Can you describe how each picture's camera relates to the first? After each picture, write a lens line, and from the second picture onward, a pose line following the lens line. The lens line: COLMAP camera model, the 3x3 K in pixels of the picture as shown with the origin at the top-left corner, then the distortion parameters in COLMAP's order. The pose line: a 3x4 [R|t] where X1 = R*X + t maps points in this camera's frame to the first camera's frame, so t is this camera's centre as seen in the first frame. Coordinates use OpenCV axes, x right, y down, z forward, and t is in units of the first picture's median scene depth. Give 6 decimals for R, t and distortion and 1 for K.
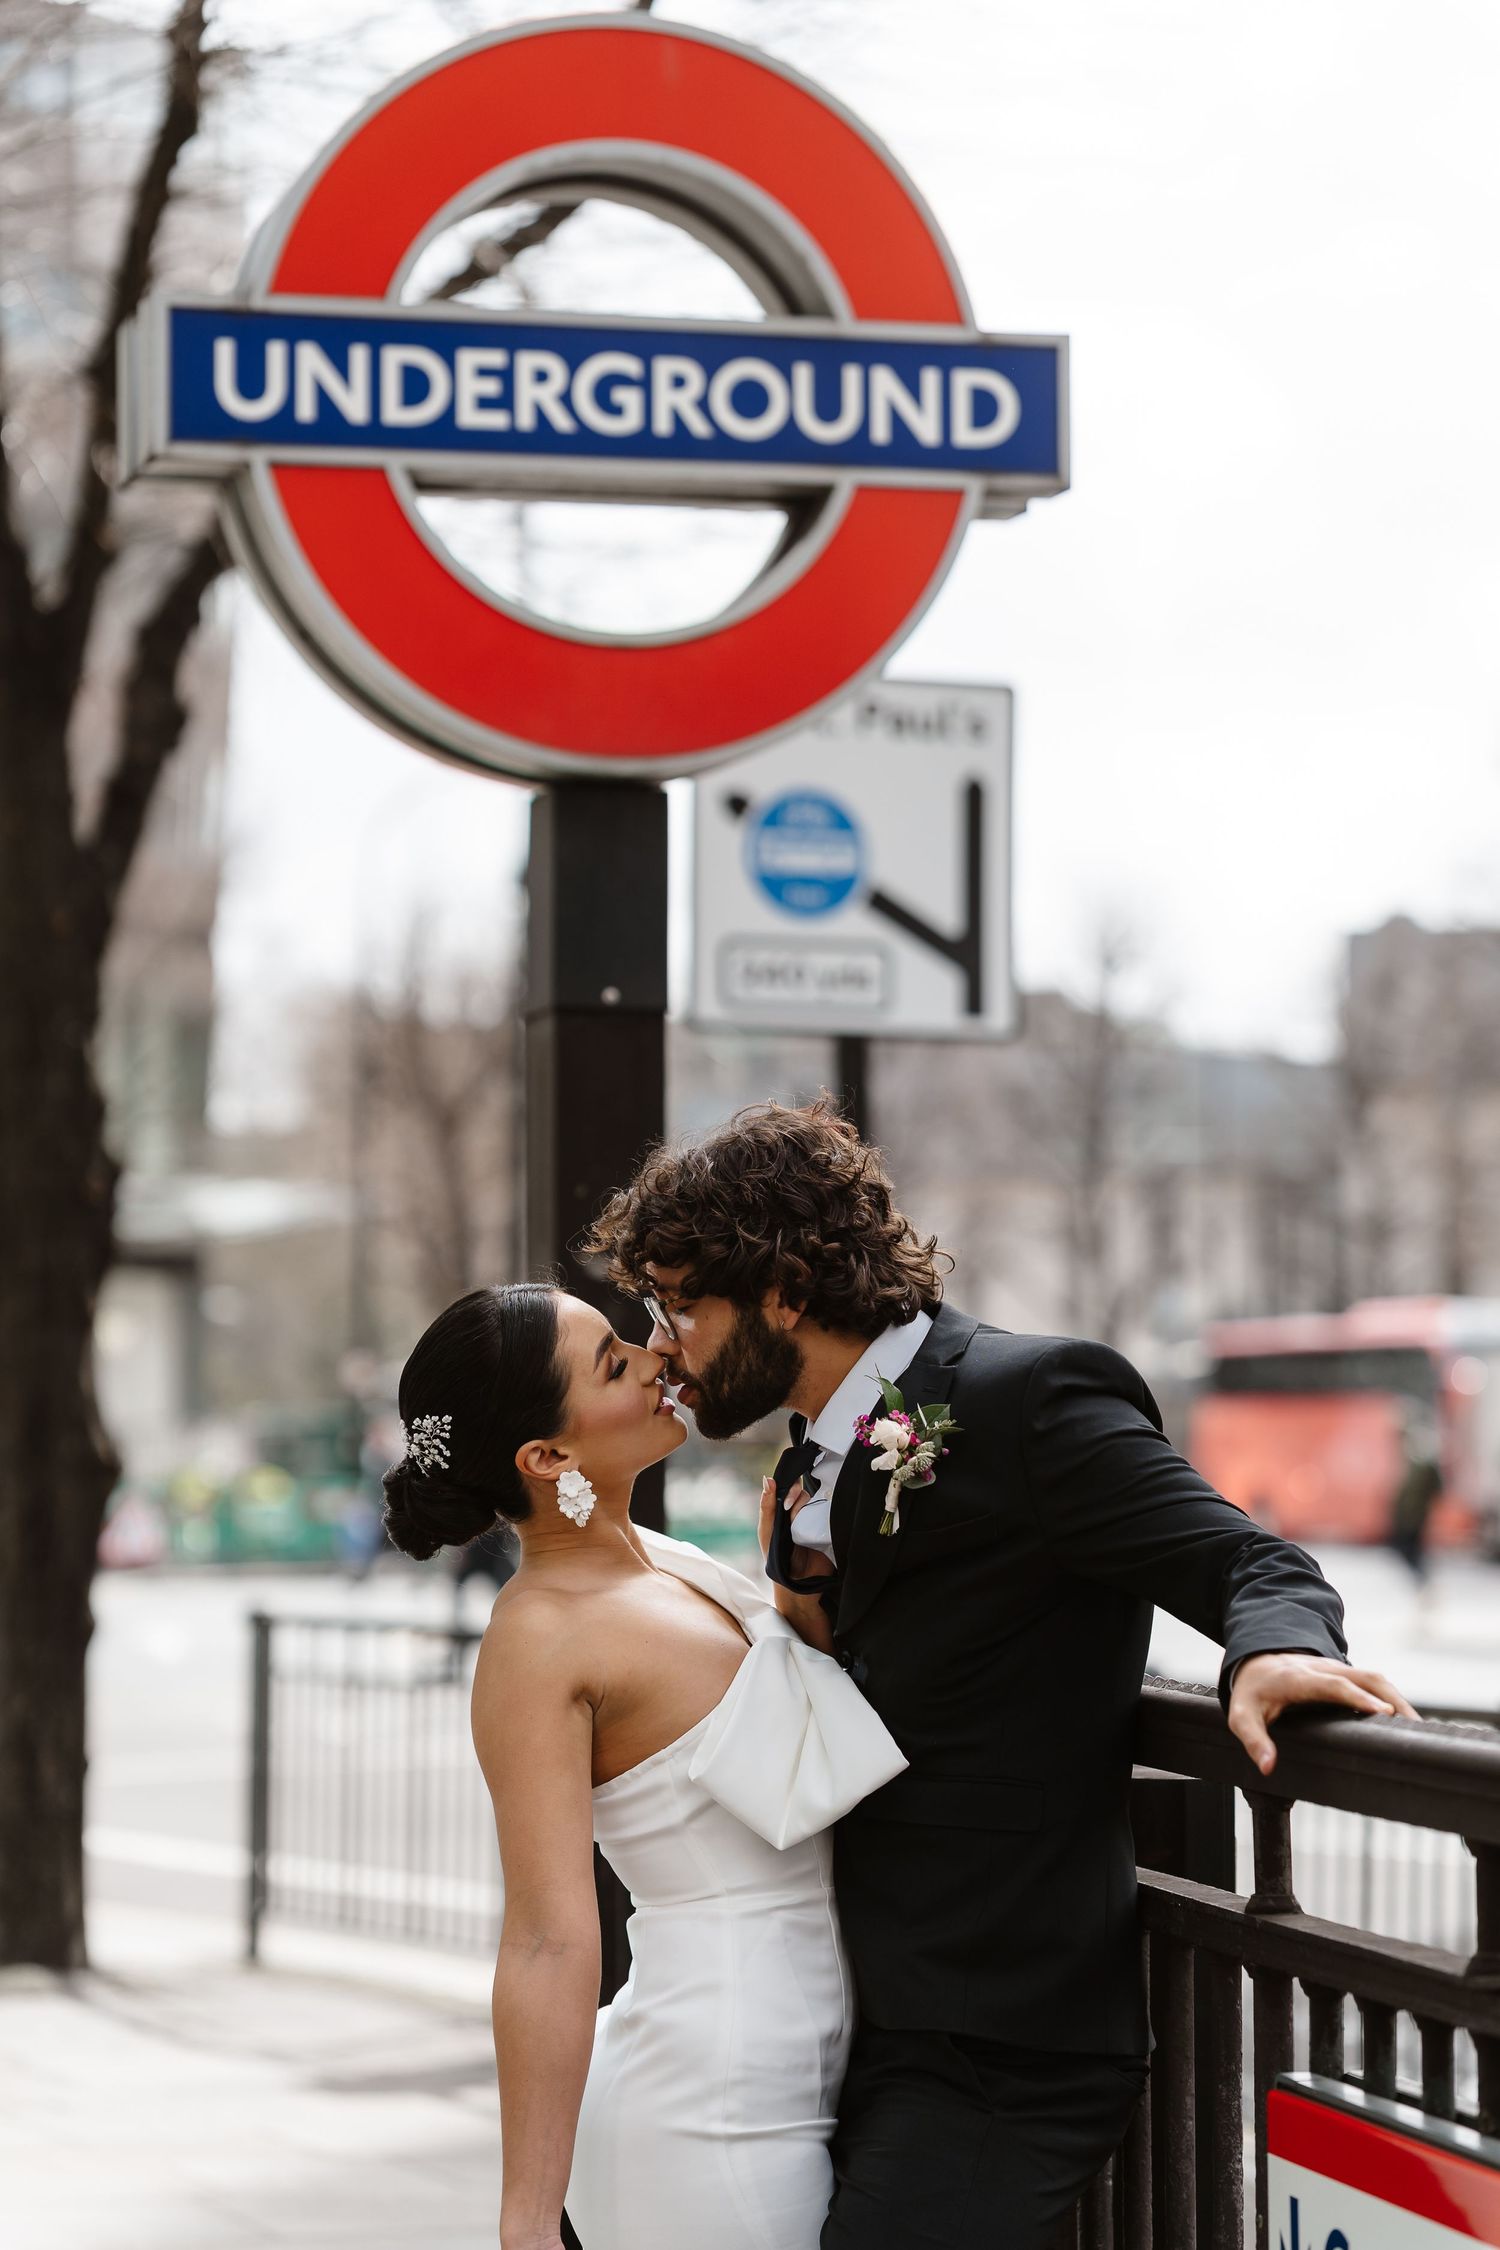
lens RADIAL K [[5484.0, 0, 815.3], [0, 5484.0, 1127.9], [0, 0, 1]] dist [0.775435, -11.946999]
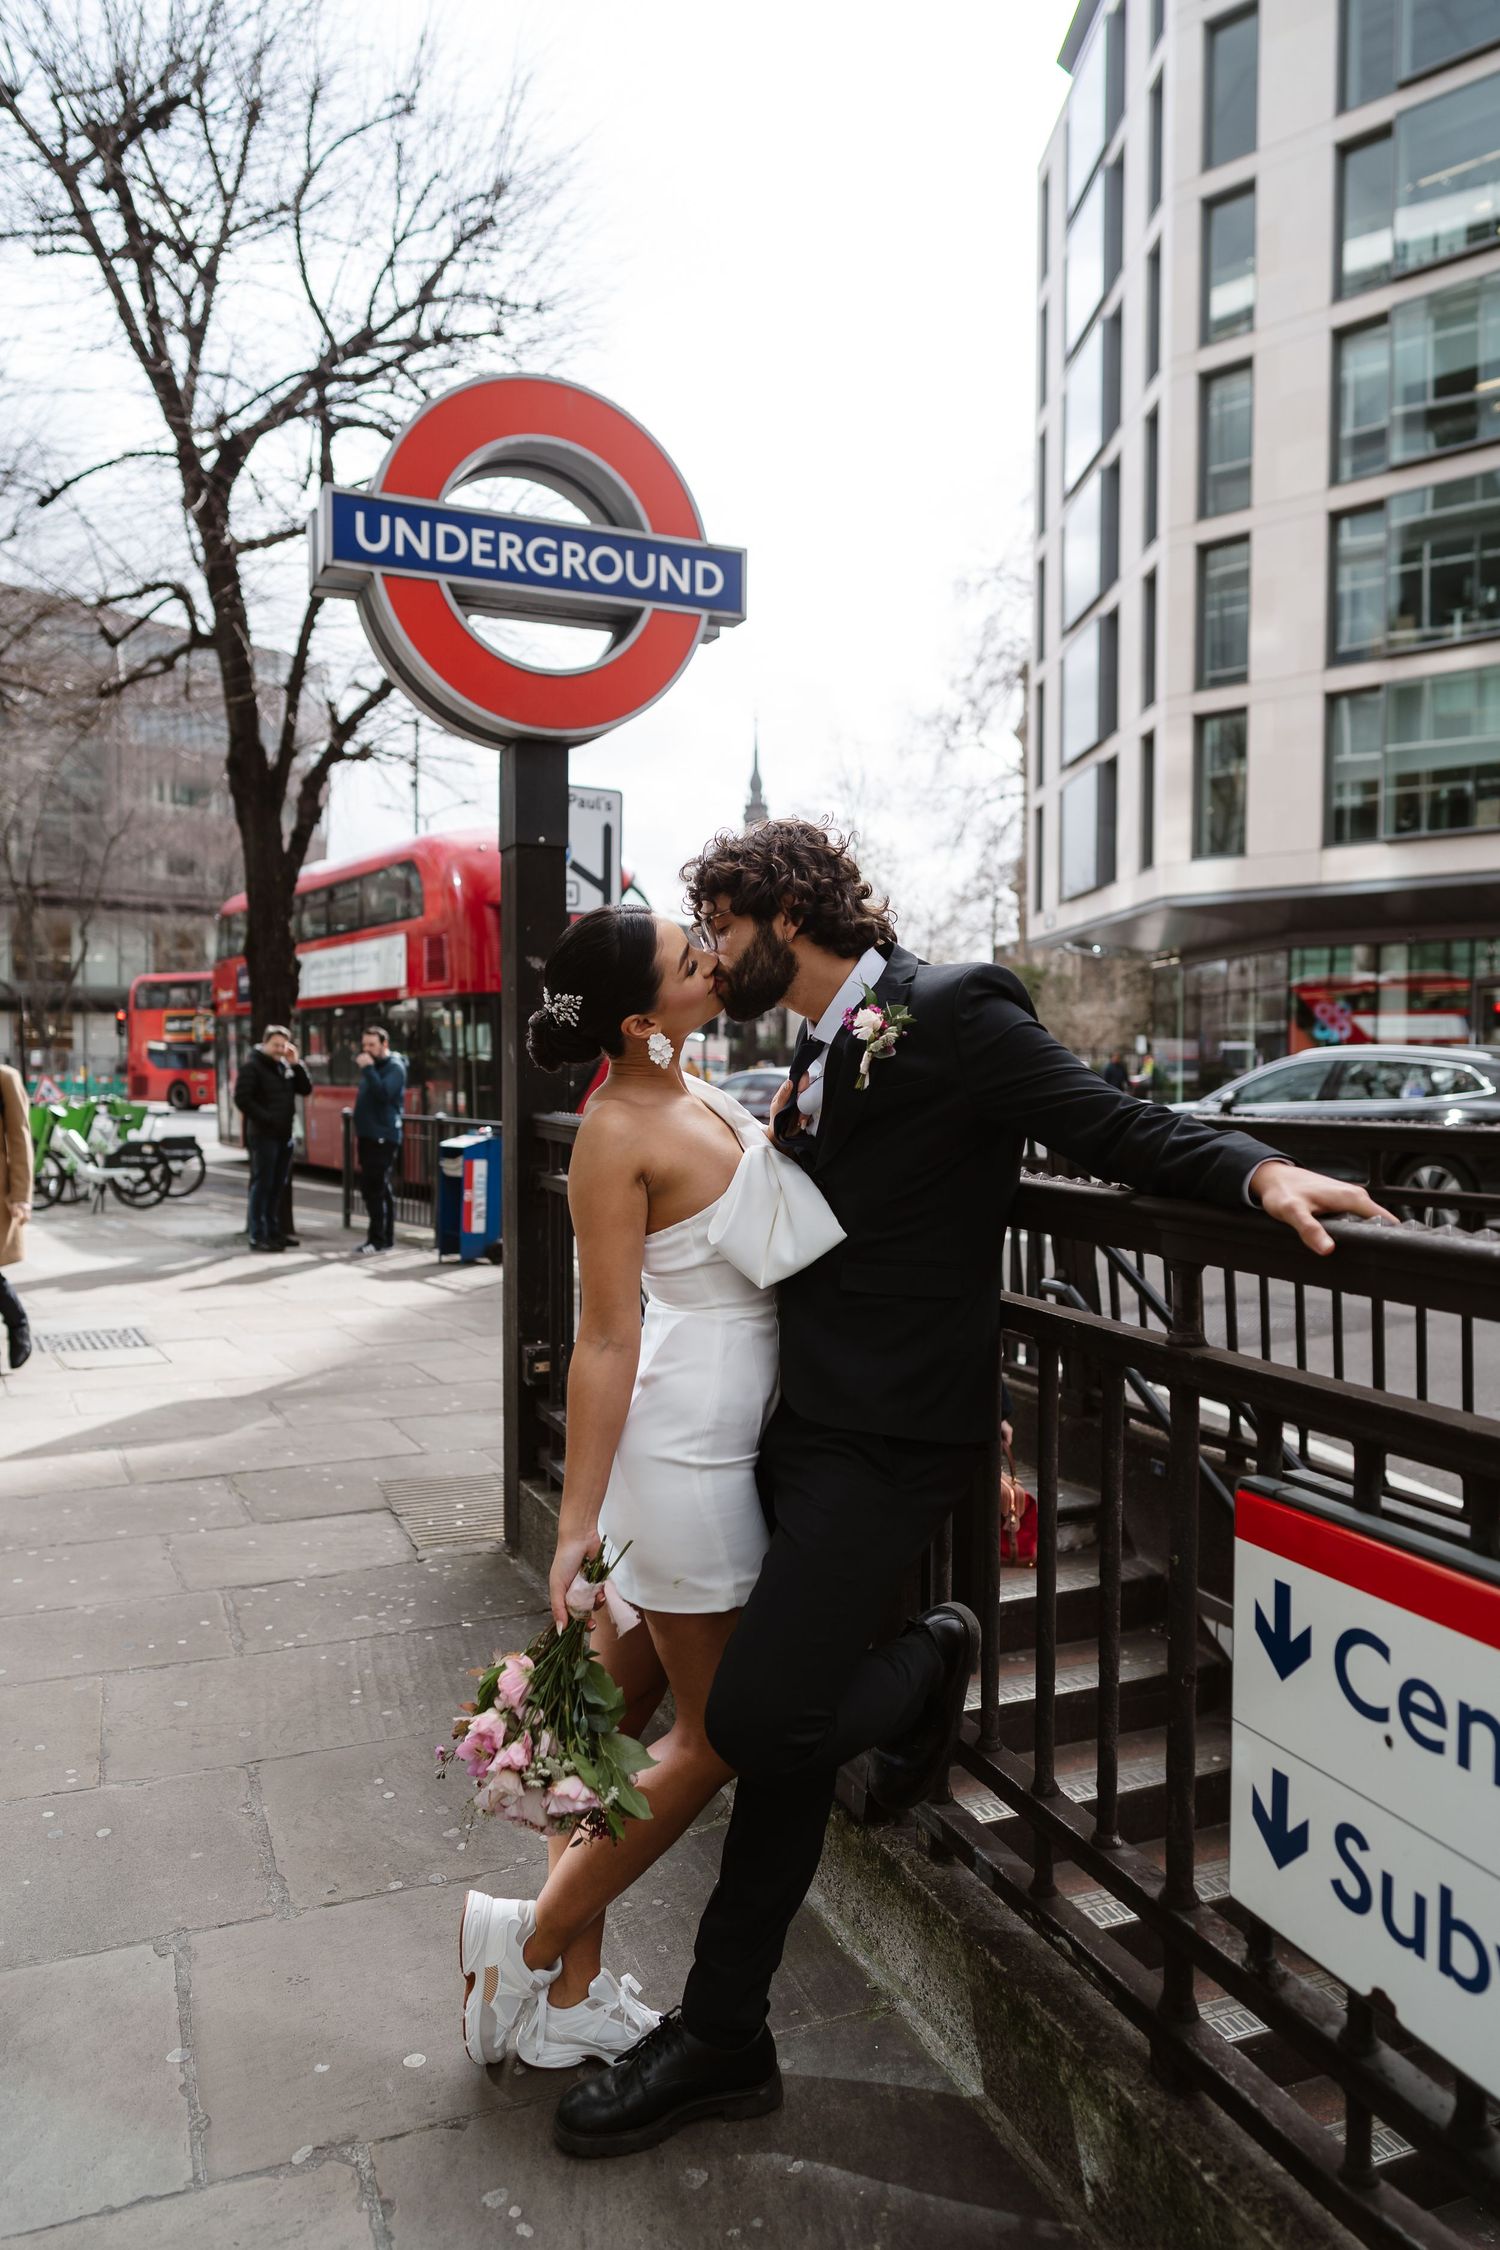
lens RADIAL K [[1532.2, 0, 728.7], [0, 1532.2, 1132.2], [0, 0, 1]] dist [-0.001445, 0.006414]
pose [[0.988745, -0.000651, 0.149611, -0.054384], [-0.014470, 0.994887, 0.099957, 0.028717], [-0.148911, -0.100996, 0.983679, 0.382317]]
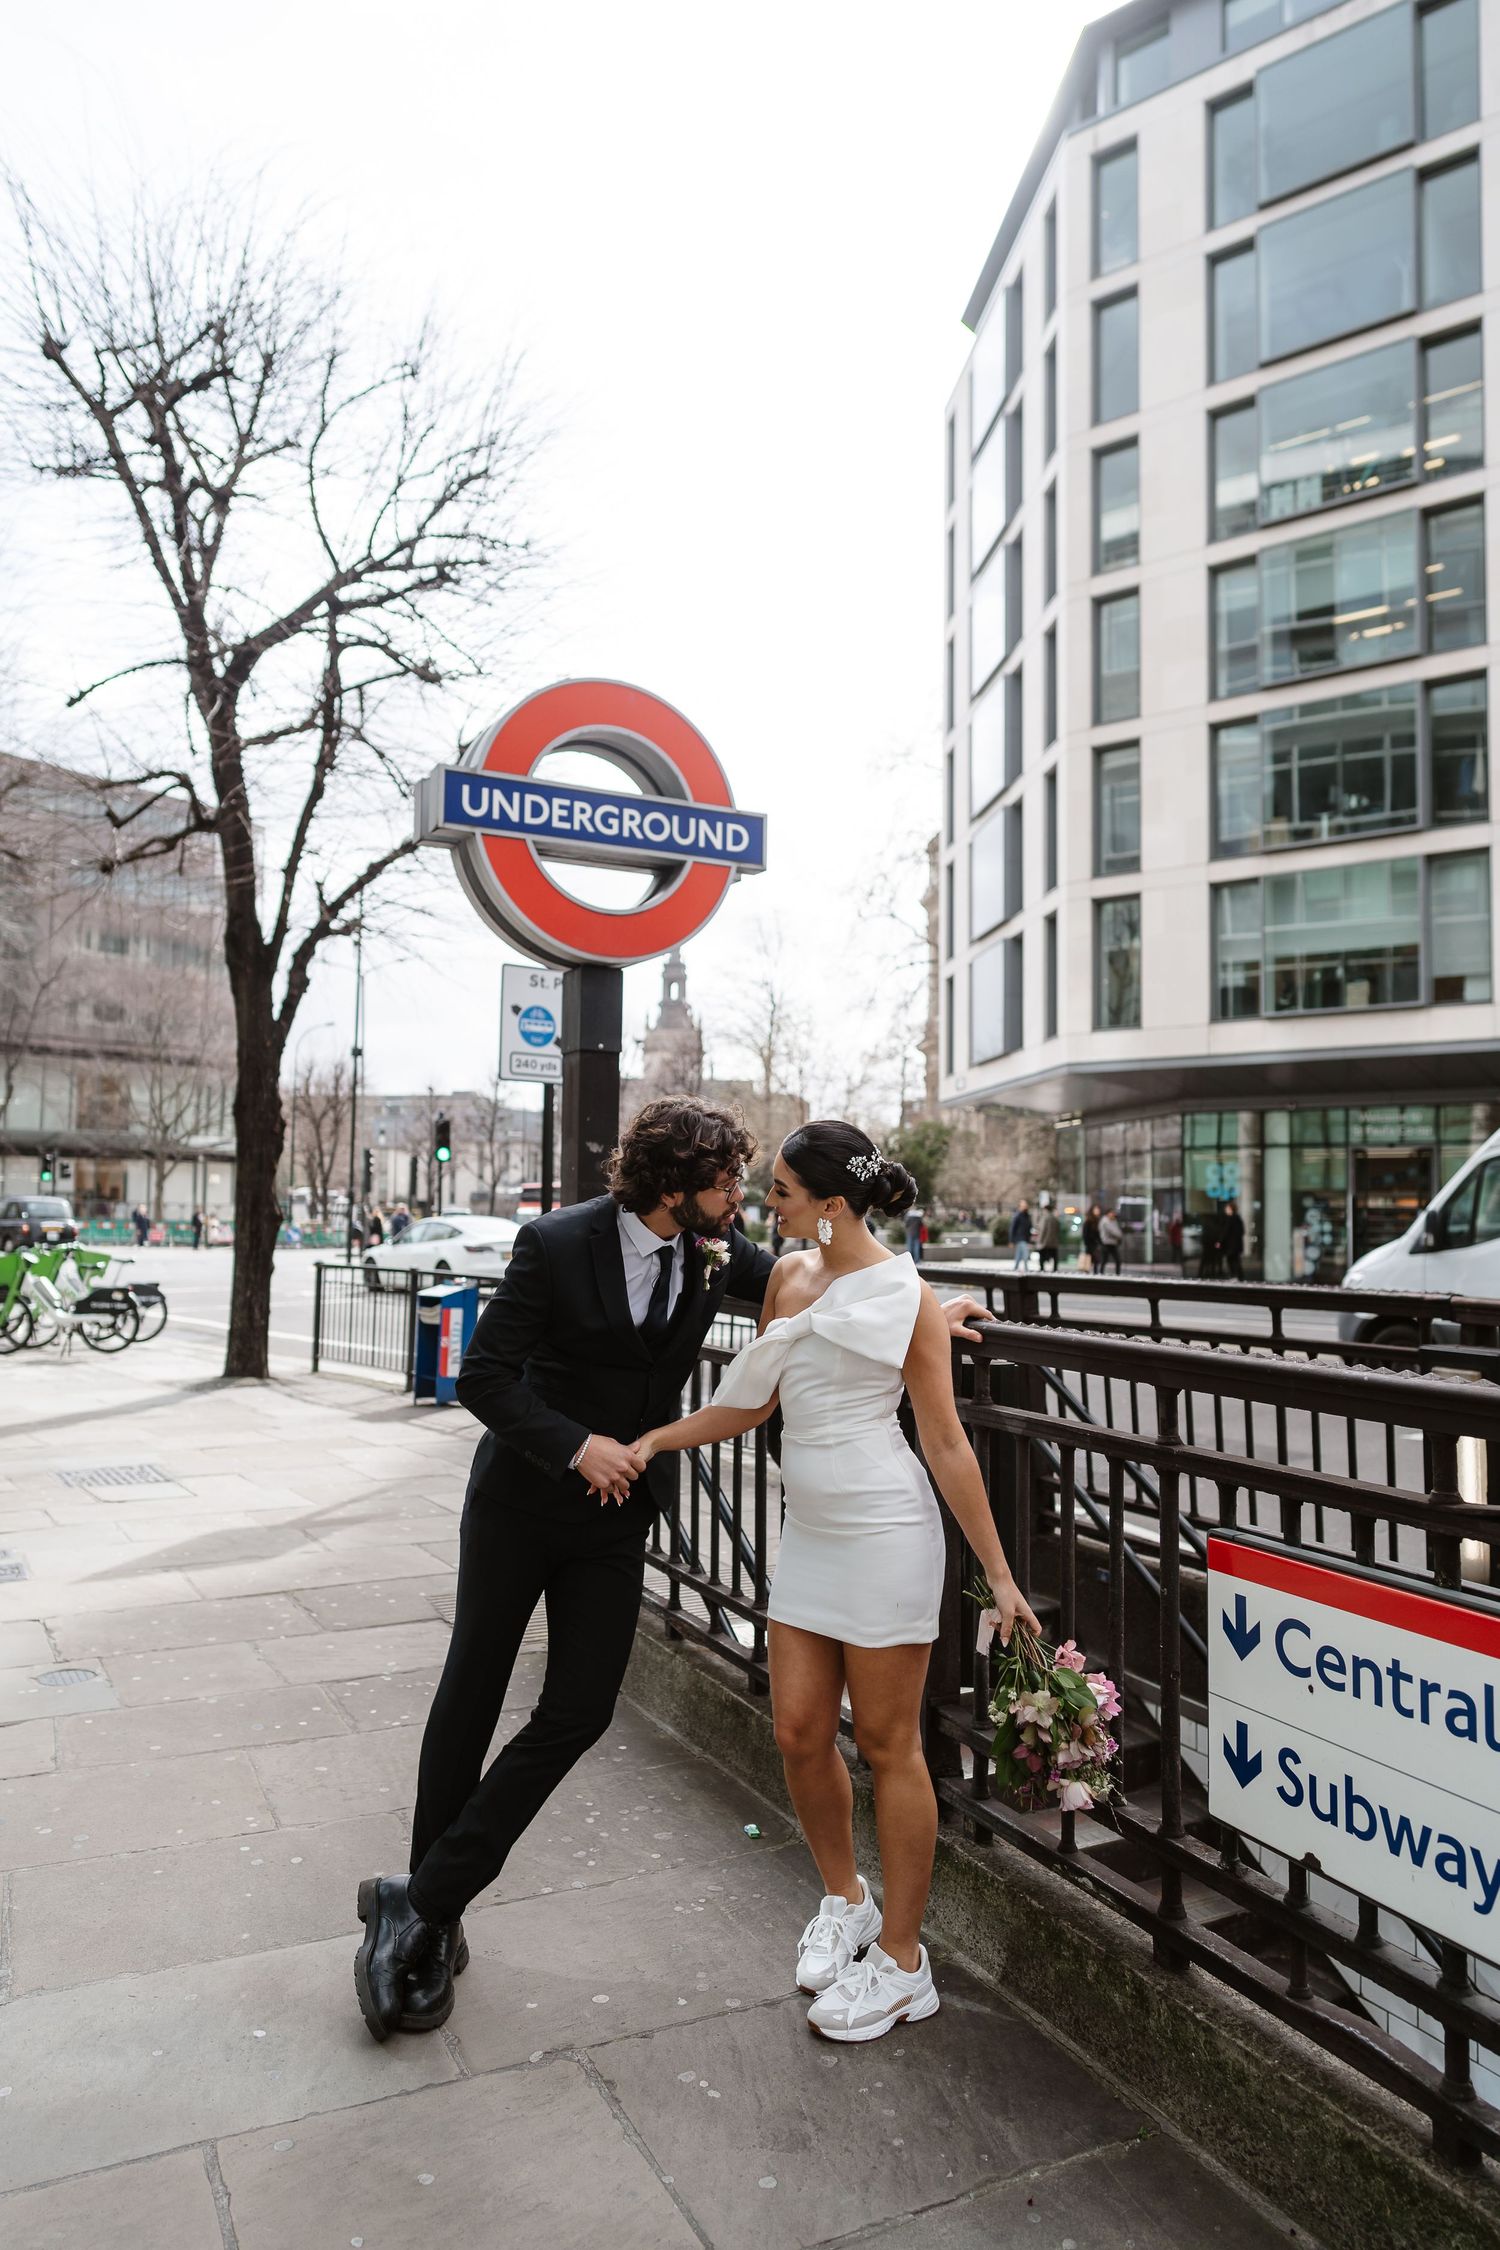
lens RADIAL K [[1478.8, 0, 761.1], [0, 1478.8, 1135.7], [0, 0, 1]] dist [0.000903, 0.004853]
pose [[0.975134, 0.027565, 0.219896, -0.116024], [-0.028383, 0.999597, 0.000565, 0.015861], [-0.219792, -0.006793, 0.975523, 0.292206]]
